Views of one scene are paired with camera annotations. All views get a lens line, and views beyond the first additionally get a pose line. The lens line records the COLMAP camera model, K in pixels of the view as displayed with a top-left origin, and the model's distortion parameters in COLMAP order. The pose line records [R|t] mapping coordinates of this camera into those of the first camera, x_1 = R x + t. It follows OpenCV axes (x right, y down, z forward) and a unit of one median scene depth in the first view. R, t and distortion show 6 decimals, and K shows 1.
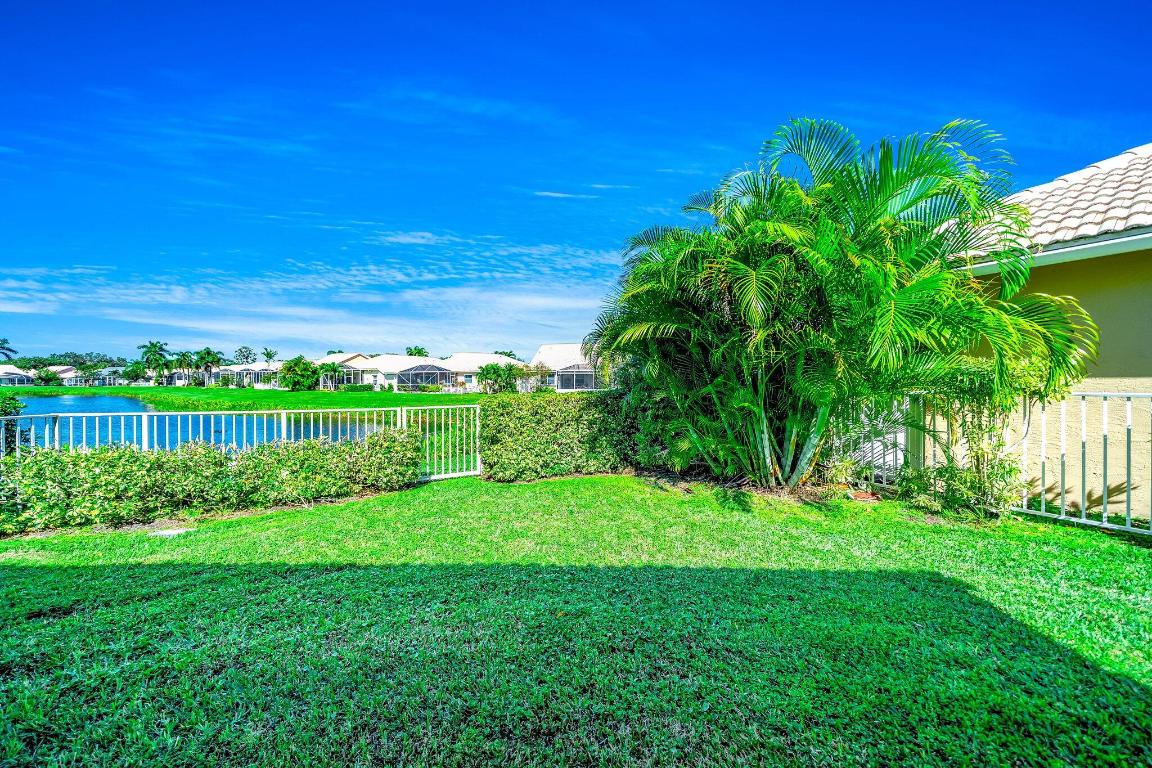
lens RADIAL K [[394.6, 0, 571.1], [0, 394.6, 381.1], [0, 0, 1]] dist [-0.005532, 0.000069]
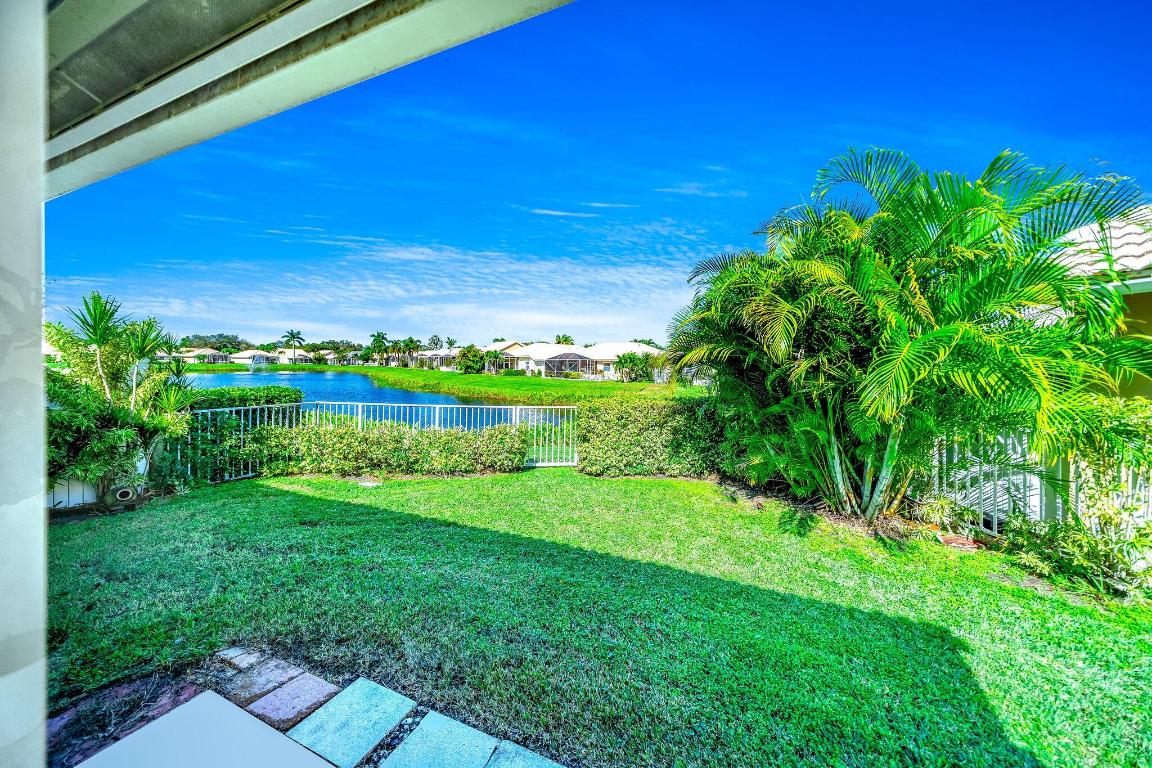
lens RADIAL K [[394.8, 0, 569.9], [0, 394.8, 365.8], [0, 0, 1]] dist [0.000717, 0.000061]
pose [[0.933973, 0.020180, -0.356773, 0.163291], [-0.020999, 0.999778, 0.001579, -0.062360], [0.356726, 0.006017, 0.934190, -0.106934]]
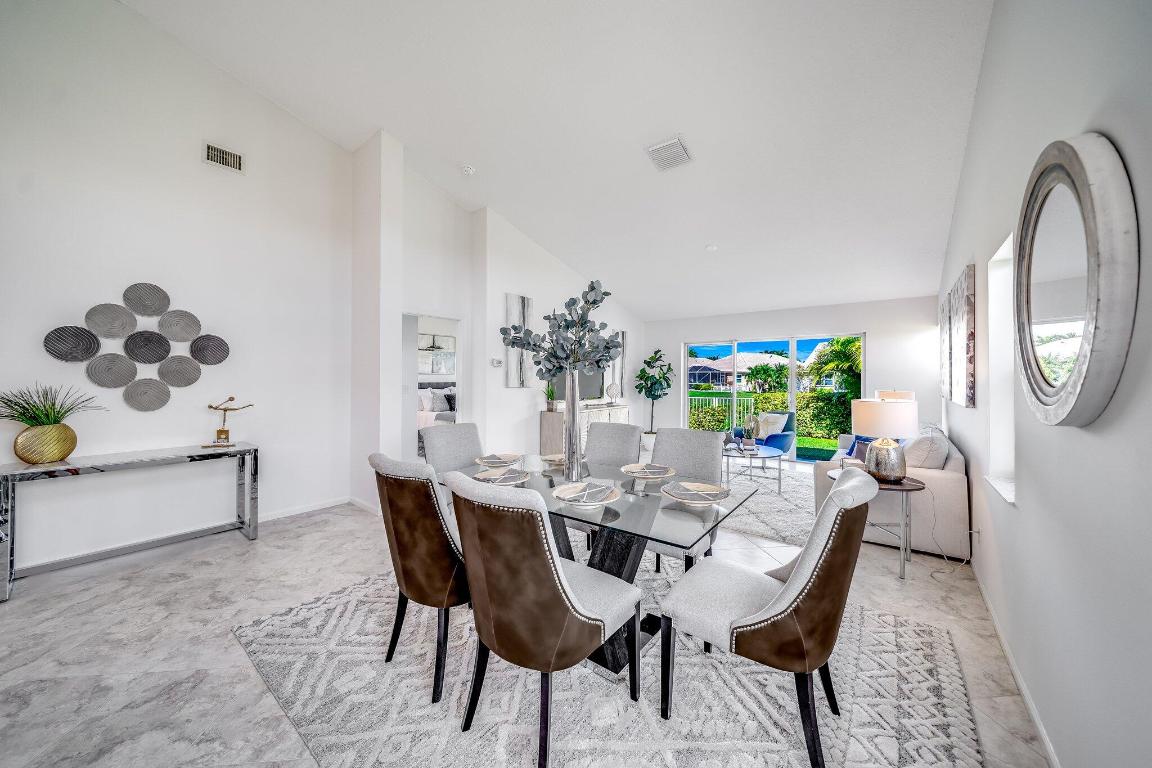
lens RADIAL K [[408.5, 0, 569.2], [0, 408.5, 384.1], [0, 0, 1]] dist [-0.003436, 0.000023]
pose [[0.802432, 0.014622, -0.596565, 0.254377], [-0.006701, 0.999858, 0.015494, -0.035622], [0.596706, -0.008436, 0.802416, -1.219333]]
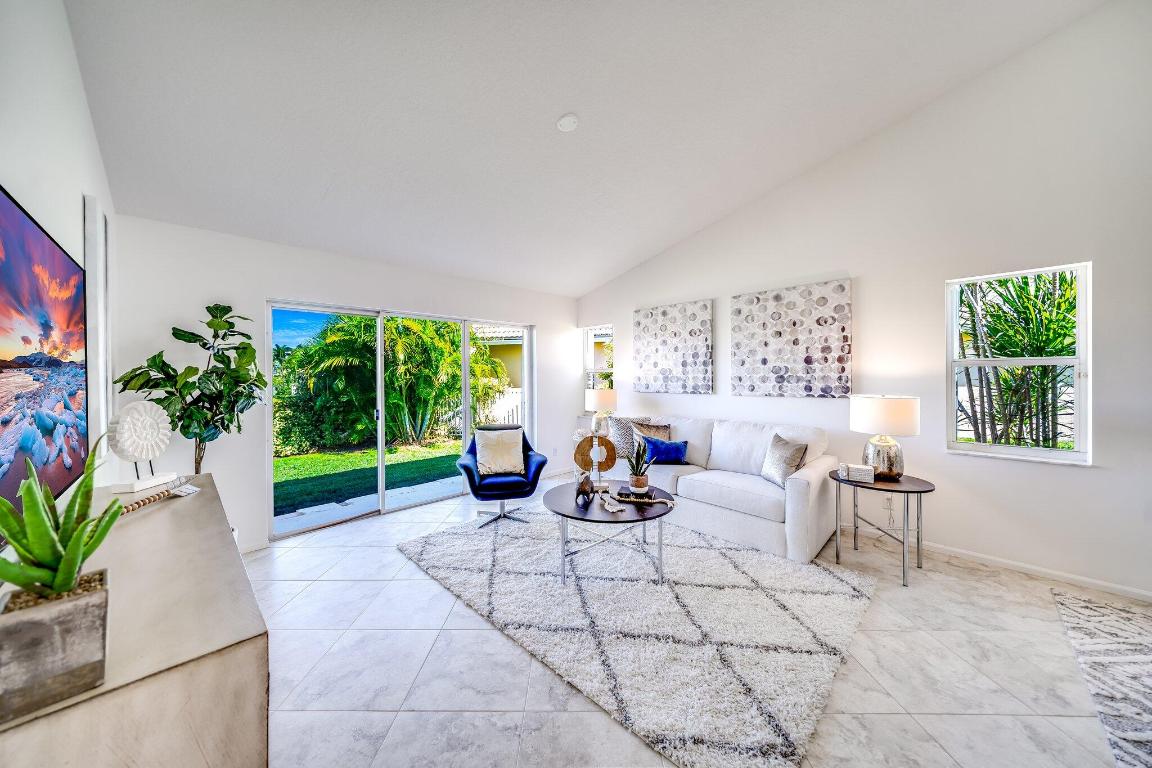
lens RADIAL K [[390.8, 0, 570.2], [0, 390.8, 376.2], [0, 0, 1]] dist [-0.000158, -0.000004]
pose [[0.686424, -0.003541, 0.727193, -0.270496], [0.009078, 0.999952, -0.003700, -0.036335], [-0.727145, 0.009141, 0.686423, -0.695169]]
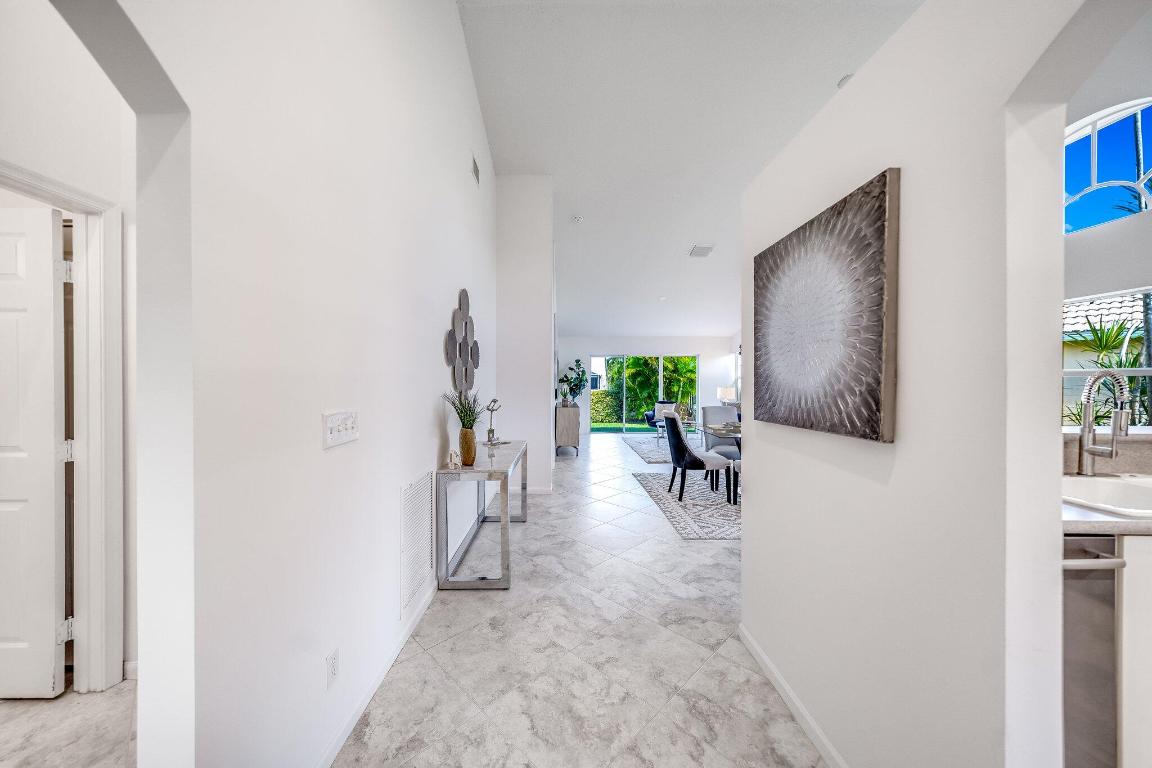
lens RADIAL K [[401.0, 0, 570.8], [0, 401.0, 380.3], [0, 0, 1]] dist [-0.001880, -0.000105]
pose [[0.998367, 0.008924, 0.056420, -0.333920], [-0.008534, 0.999938, -0.007149, -0.027835], [-0.056481, 0.006655, 0.998382, -1.622945]]
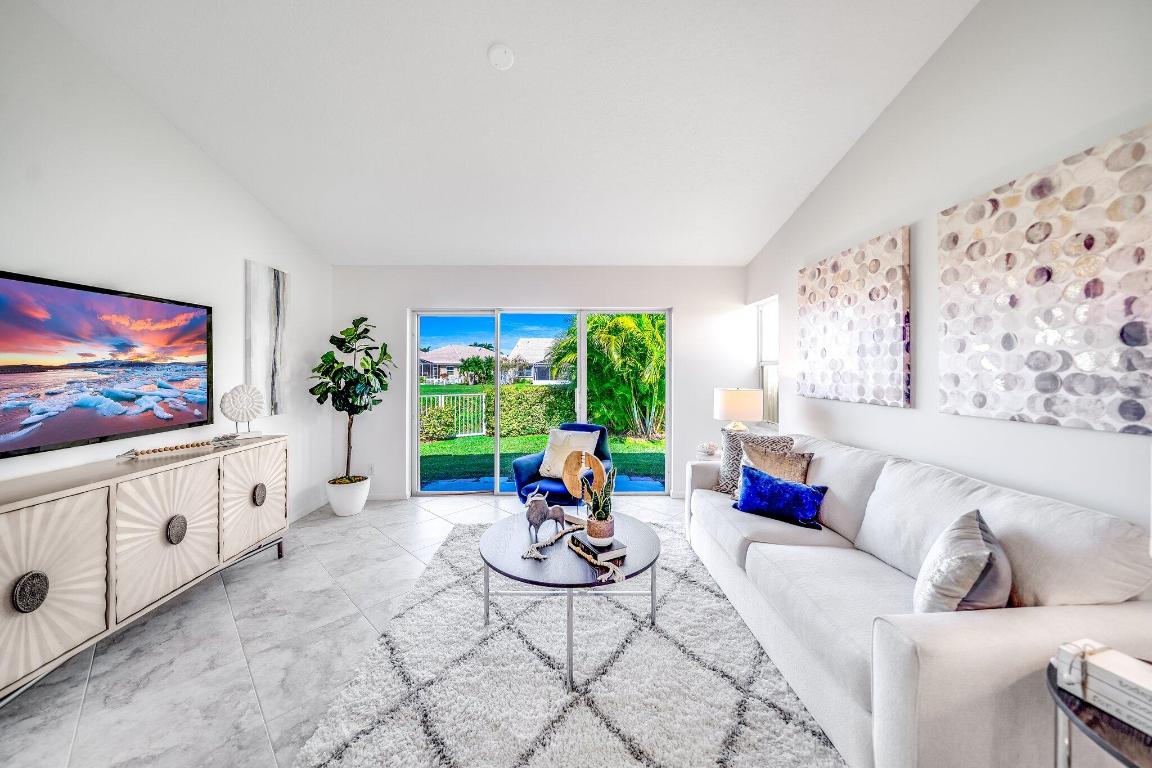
lens RADIAL K [[403.1, 0, 569.7], [0, 403.1, 367.9], [0, 0, 1]] dist [-0.002281, -0.000091]
pose [[0.998687, 0.001765, 0.051189, 0.043538], [-0.001353, 0.999967, -0.008071, -0.038070], [-0.051202, 0.007991, 0.998656, -0.752801]]
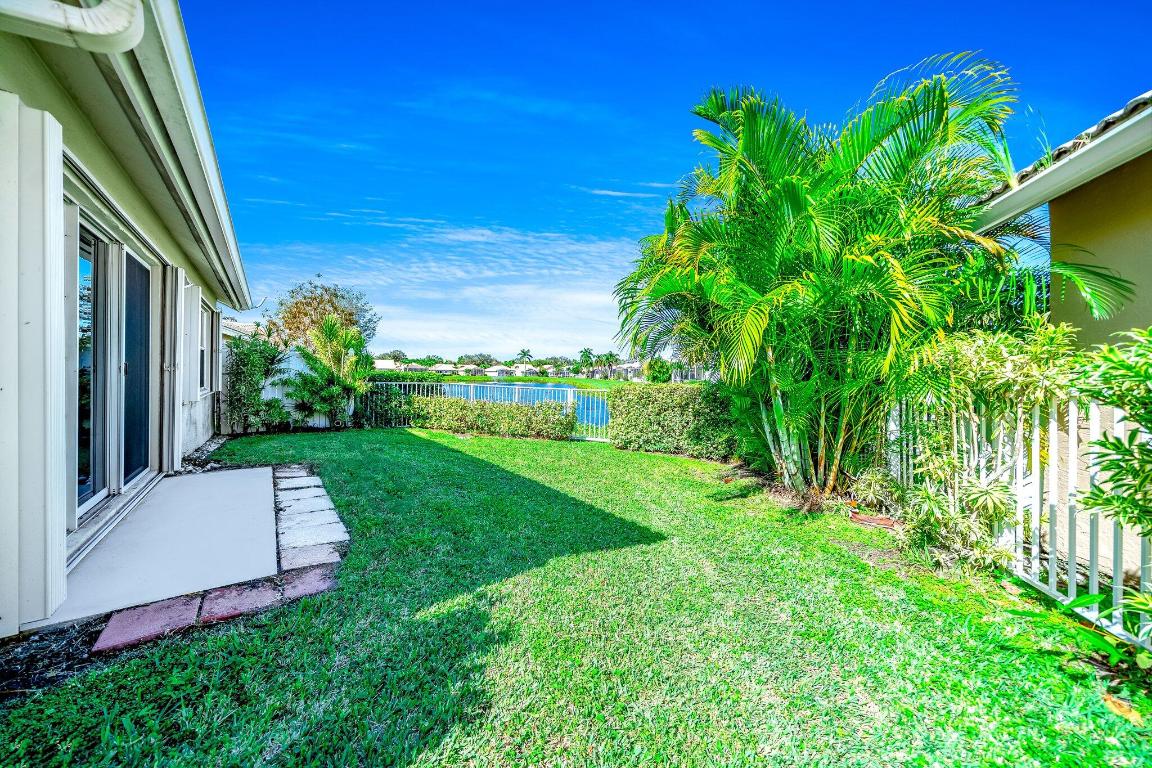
lens RADIAL K [[394.6, 0, 571.1], [0, 394.6, 381.1], [0, 0, 1]] dist [-0.005532, 0.000069]
pose [[0.642372, 0.026816, -0.765924, 0.666476], [-0.022554, 0.999616, 0.016083, 0.012963], [0.766061, 0.006944, 0.642730, 0.029022]]
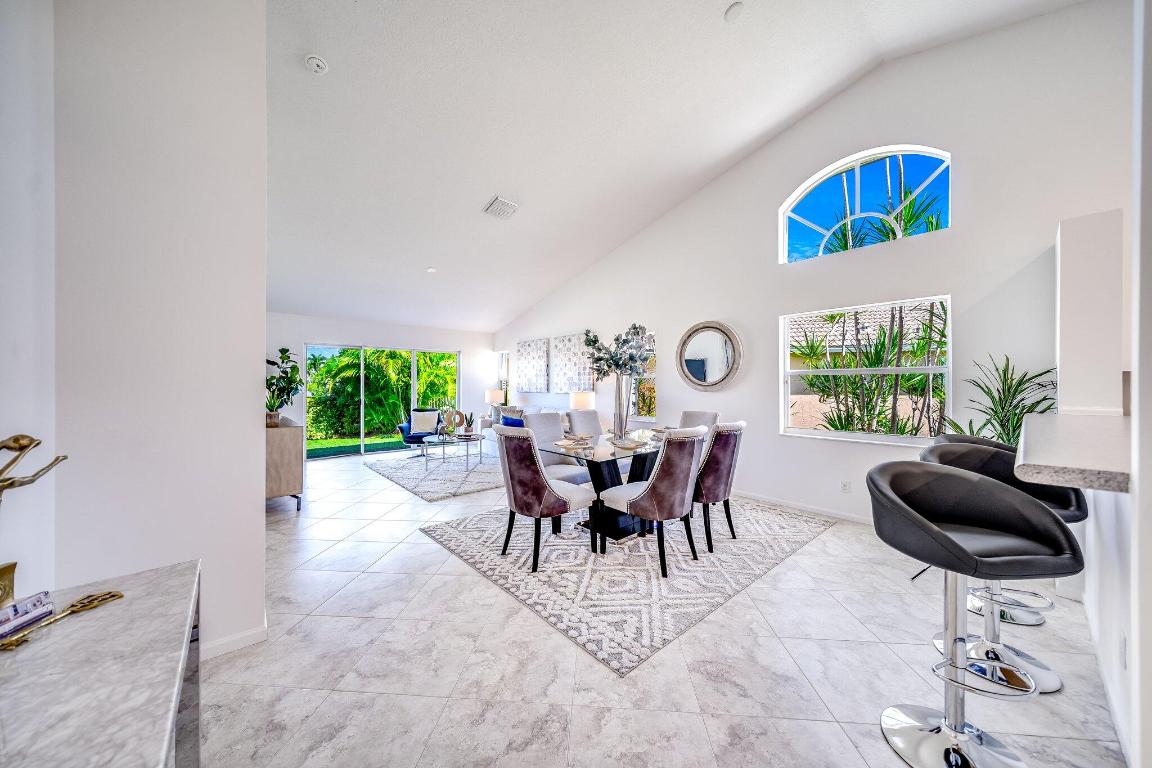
lens RADIAL K [[392.0, 0, 576.0], [0, 392.0, 384.0], [0, 0, 1]] dist [-0.001177, 0.000016]
pose [[0.724335, 0.003756, 0.689438, -0.362249], [0.002137, 0.999968, -0.007693, -0.023271], [-0.689444, 0.007046, 0.724304, -1.288649]]
